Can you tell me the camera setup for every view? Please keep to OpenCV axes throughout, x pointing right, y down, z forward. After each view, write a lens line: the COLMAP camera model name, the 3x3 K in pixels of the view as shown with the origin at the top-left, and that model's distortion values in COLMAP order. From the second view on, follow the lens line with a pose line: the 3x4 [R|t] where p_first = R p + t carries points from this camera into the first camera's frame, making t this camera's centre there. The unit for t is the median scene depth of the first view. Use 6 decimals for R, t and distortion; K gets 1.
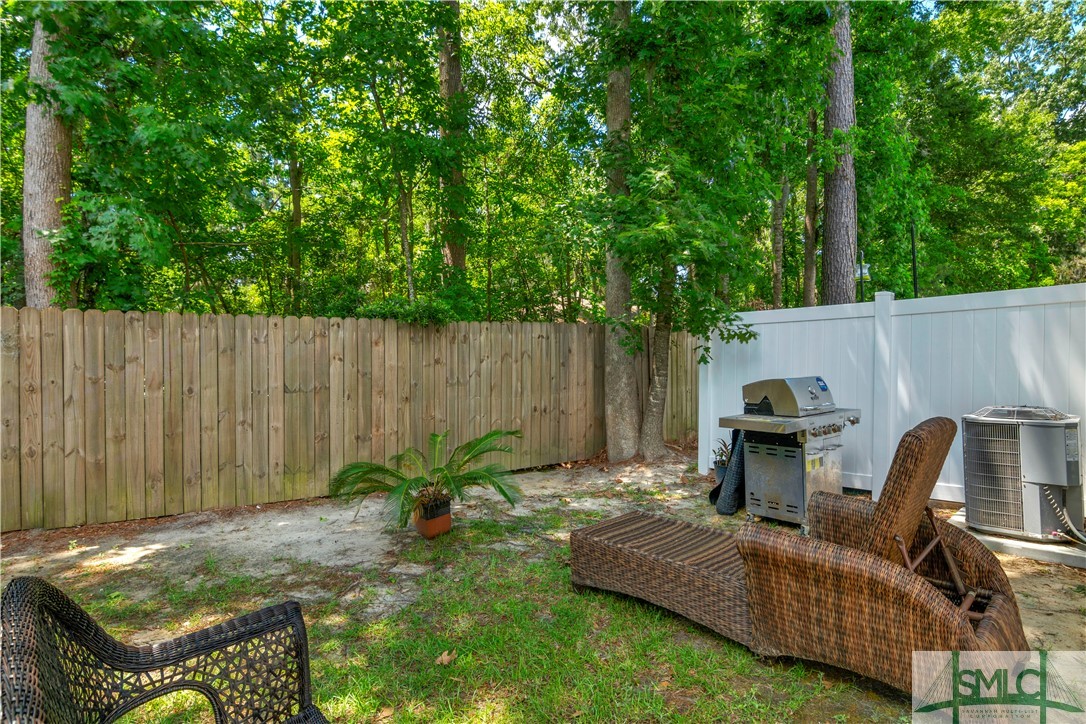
lens RADIAL K [[536.1, 0, 543.0], [0, 536.1, 362.0], [0, 0, 1]] dist [-0.024886, -0.000157]
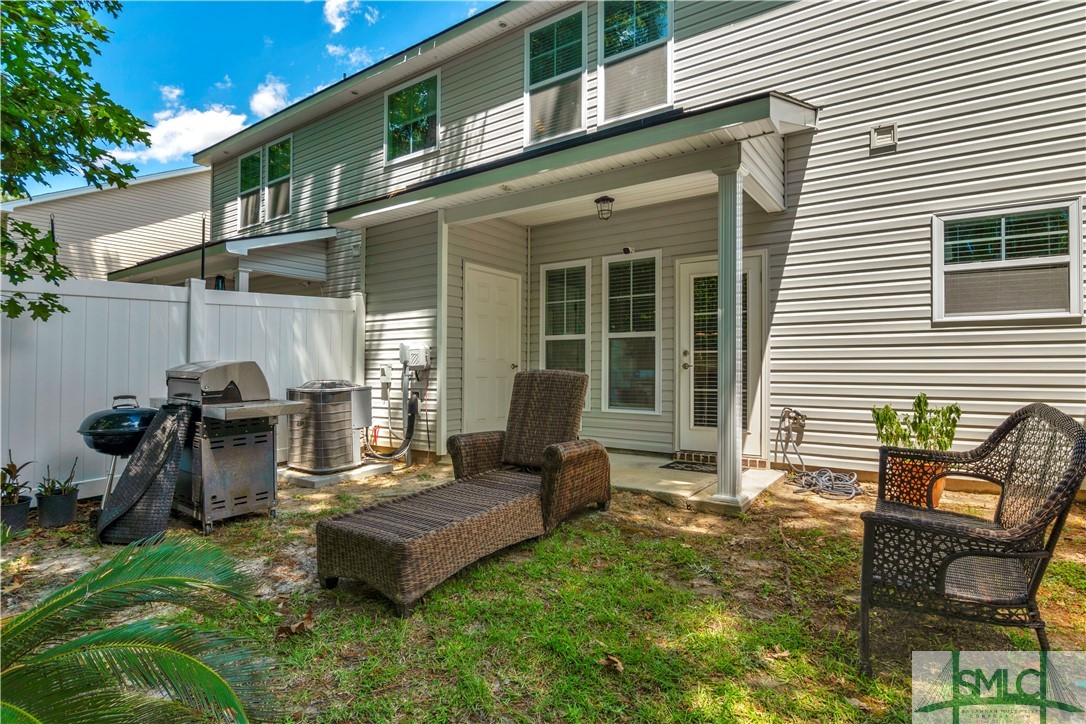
lens RADIAL K [[536.1, 0, 543.0], [0, 536.1, 362.0], [0, 0, 1]] dist [-0.024886, -0.000157]
pose [[-0.232118, 0.006374, 0.972667, -0.541301], [0.000609, 0.999979, -0.006407, 0.042393], [-0.972688, -0.000895, -0.232117, 0.719410]]
